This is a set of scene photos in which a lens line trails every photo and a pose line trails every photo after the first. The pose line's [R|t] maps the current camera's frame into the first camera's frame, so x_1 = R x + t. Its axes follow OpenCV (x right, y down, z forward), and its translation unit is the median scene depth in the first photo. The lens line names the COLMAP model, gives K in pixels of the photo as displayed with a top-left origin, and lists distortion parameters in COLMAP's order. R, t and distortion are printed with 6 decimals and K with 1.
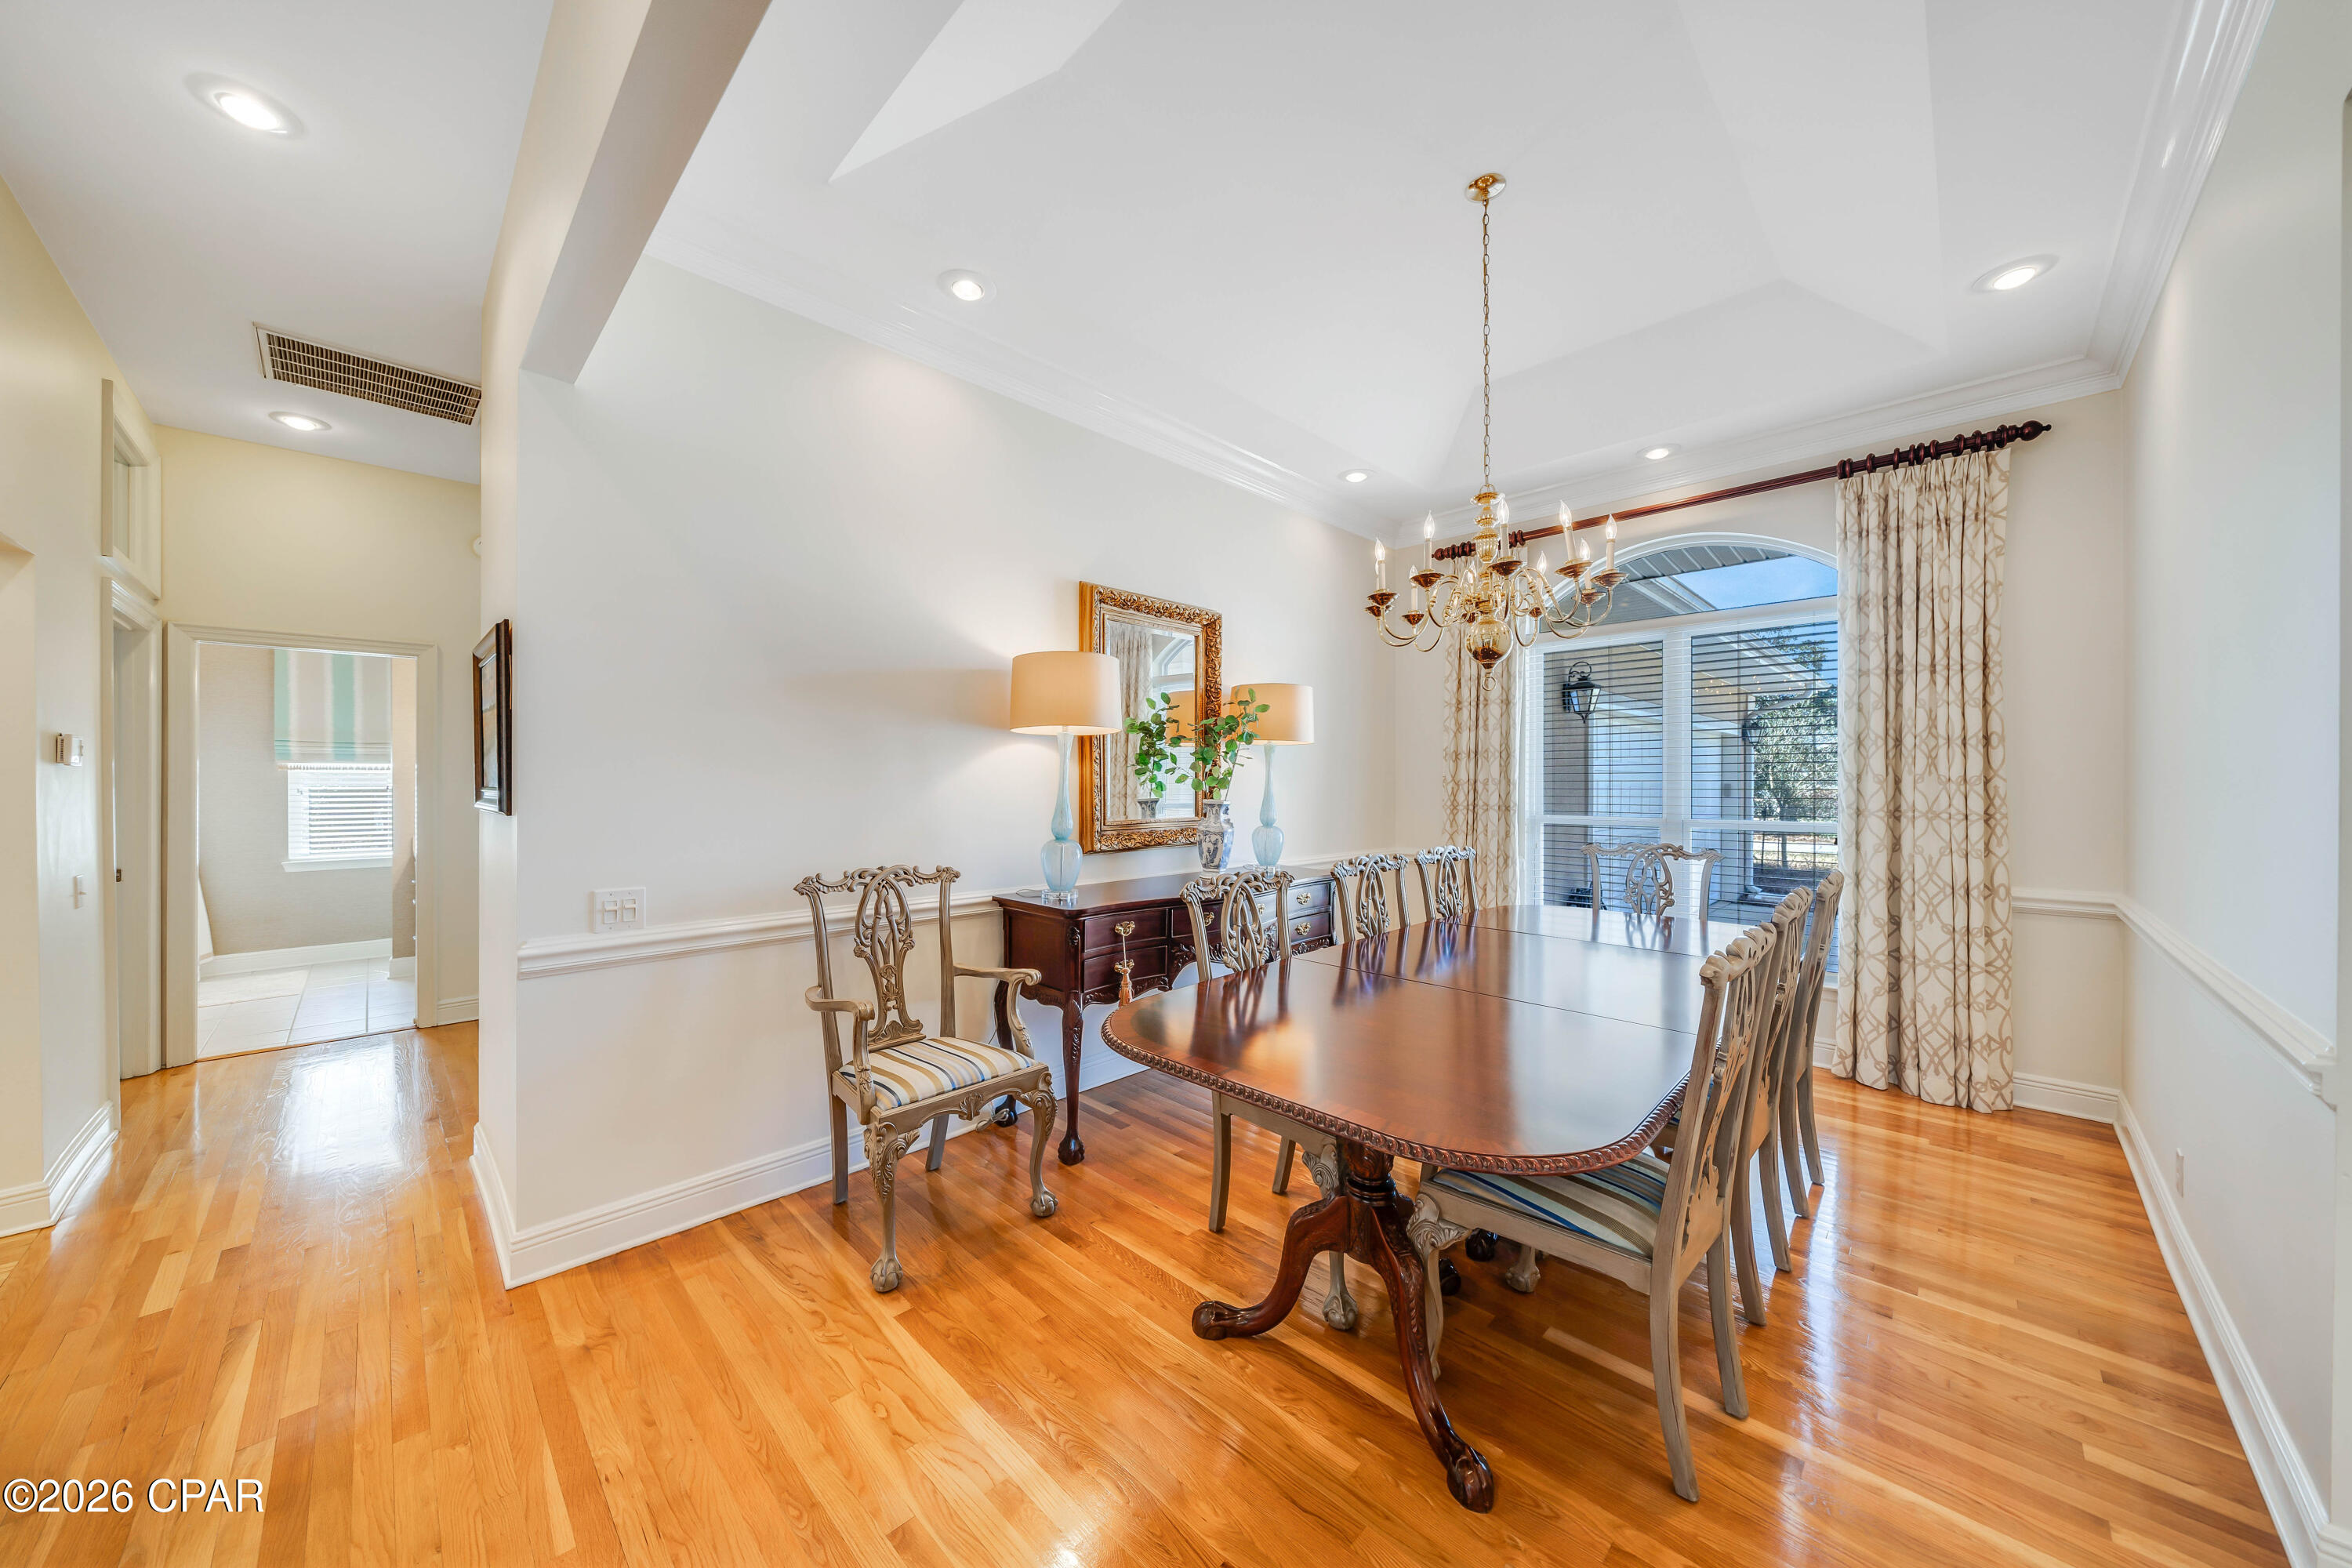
lens RADIAL K [[848.6, 0, 1166.8], [0, 848.6, 791.0], [0, 0, 1]] dist [-0.000345, -0.000108]
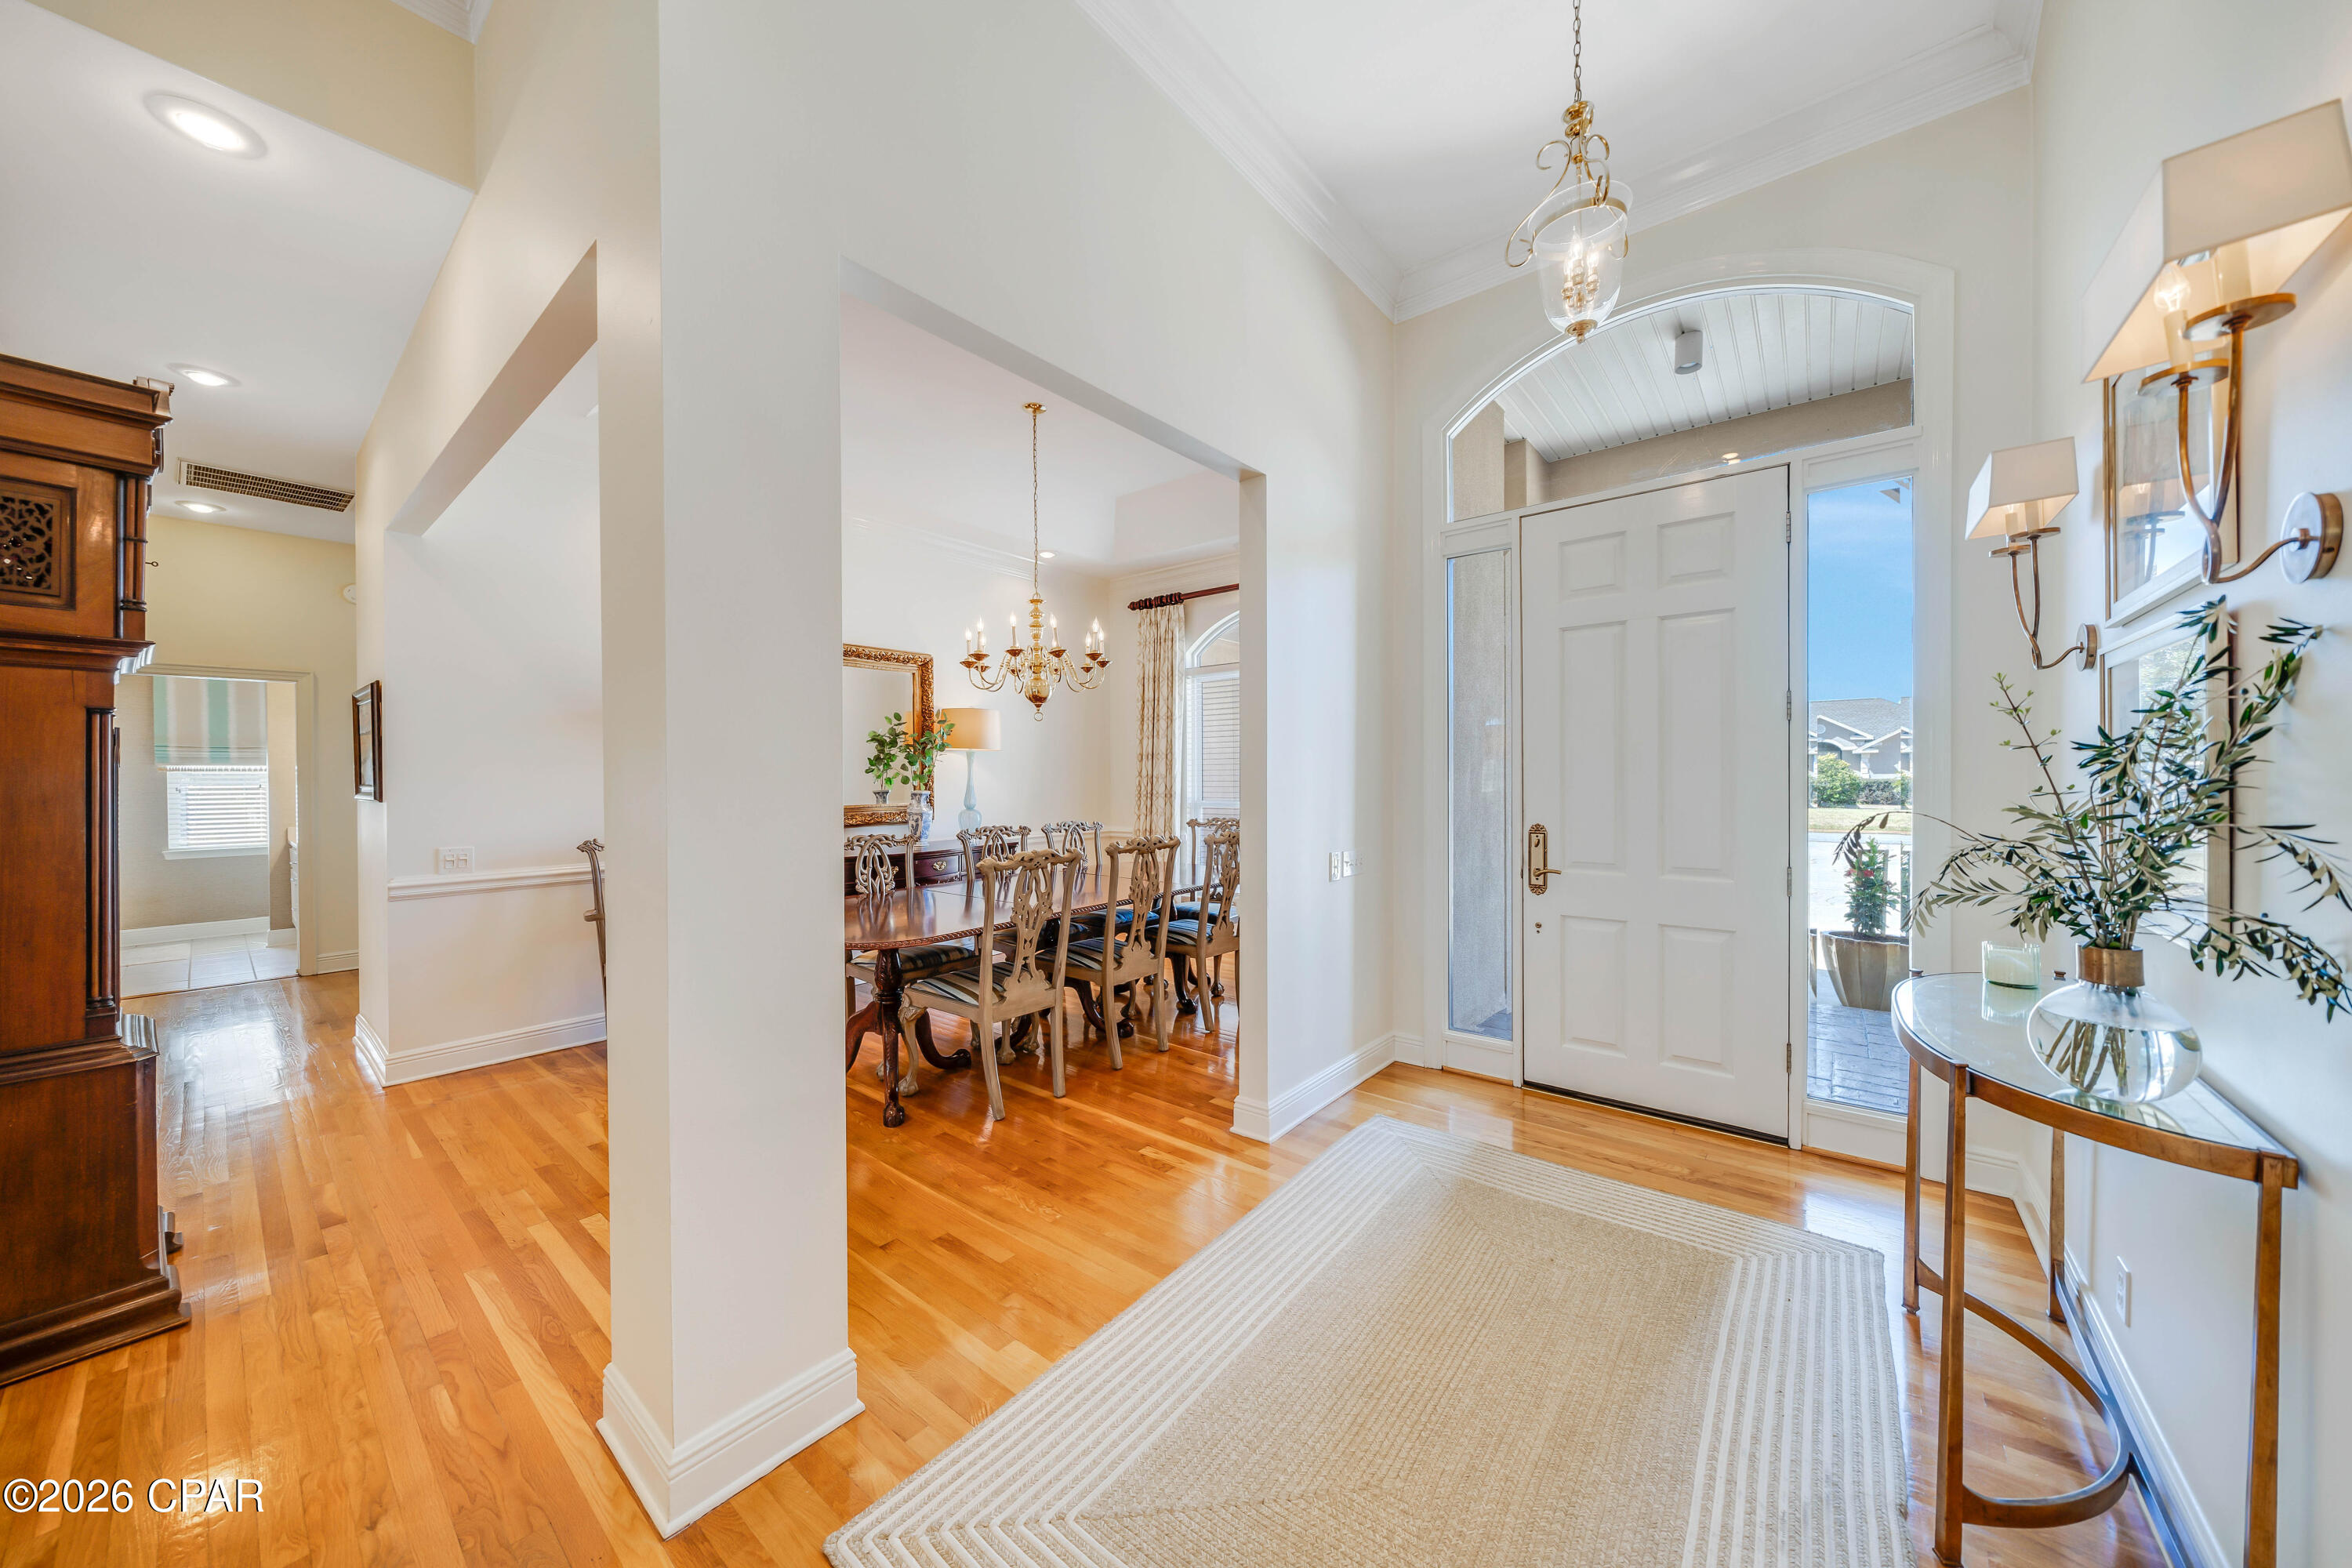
lens RADIAL K [[843.7, 0, 1174.9], [0, 843.7, 787.8], [0, 0, 1]] dist [-0.003303, 0.000180]
pose [[0.994615, -0.007235, 0.103386, 0.319948], [0.006868, 0.999969, 0.003903, 0.003215], [-0.103411, -0.003172, 0.994634, -0.426196]]
